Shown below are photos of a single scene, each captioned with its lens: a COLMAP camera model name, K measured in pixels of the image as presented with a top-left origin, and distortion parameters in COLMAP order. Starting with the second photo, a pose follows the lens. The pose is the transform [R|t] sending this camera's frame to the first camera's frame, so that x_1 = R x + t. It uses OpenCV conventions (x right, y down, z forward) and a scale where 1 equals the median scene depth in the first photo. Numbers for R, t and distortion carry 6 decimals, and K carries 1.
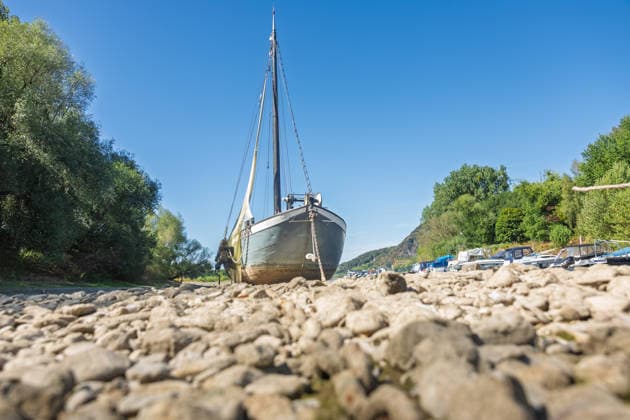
lens RADIAL K [[493.7, 0, 310.4], [0, 493.7, 209.1], [0, 0, 1]] dist [-0.002700, 0.015230]
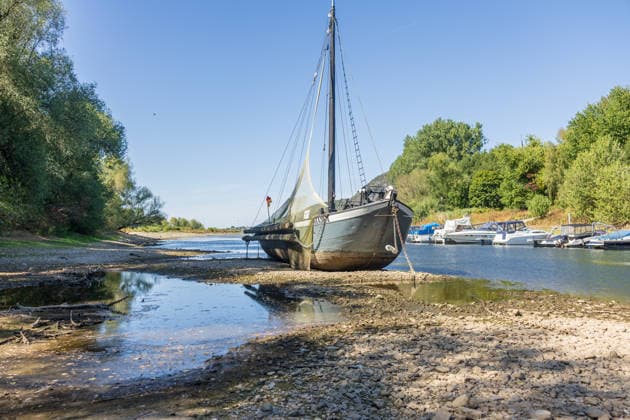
lens RADIAL K [[550.3, 0, 314.3], [0, 550.3, 215.7], [0, 0, 1]] dist [-0.003954, -0.000562]
pose [[0.992800, 0.046708, 0.110298, -0.048251], [-0.058674, 0.992433, 0.107858, -0.015235], [-0.104426, -0.113553, 0.988029, -0.026652]]
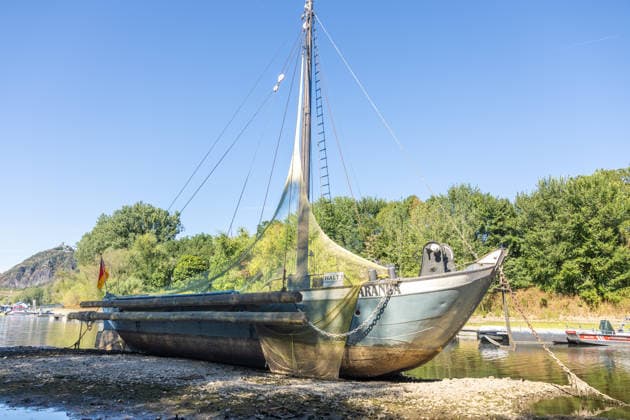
lens RADIAL K [[494.7, 0, 314.2], [0, 494.7, 207.9], [0, 0, 1]] dist [0.010078, 0.003232]
pose [[0.737490, 0.214072, 0.640532, -0.106310], [-0.160040, 0.976815, -0.142195, 0.008571], [-0.656122, 0.002357, 0.754652, 0.103822]]
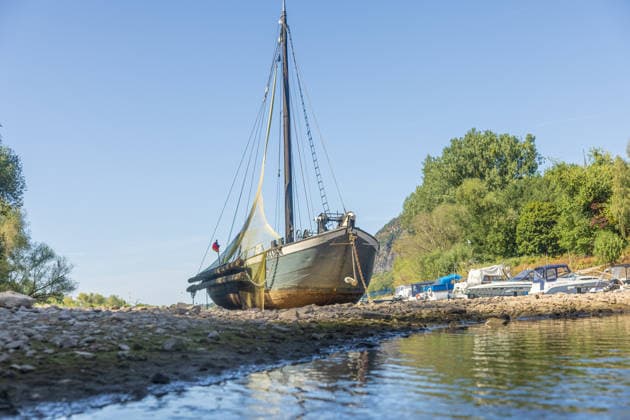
lens RADIAL K [[843.3, 0, 315.0], [0, 843.3, 210.0], [0, 0, 1]] dist [0.020450, -0.002941]
pose [[0.991675, 0.019780, 0.127241, -0.045428], [-0.022659, 0.999518, 0.021217, -0.012287], [-0.126760, -0.023924, 0.991645, -0.103278]]
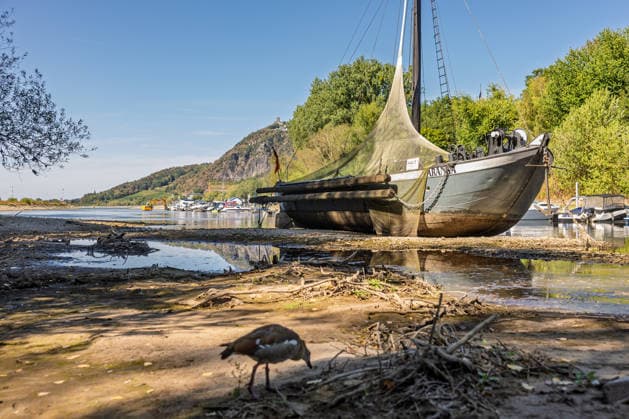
lens RADIAL K [[755.6, 0, 335.2], [0, 755.6, 206.8], [0, 0, 1]] dist [-0.001813, 0.009818]
pose [[0.941684, 0.058476, 0.331380, -0.122294], [-0.101791, 0.988150, 0.114887, -0.003095], [-0.320735, -0.141918, 0.936477, -0.017508]]
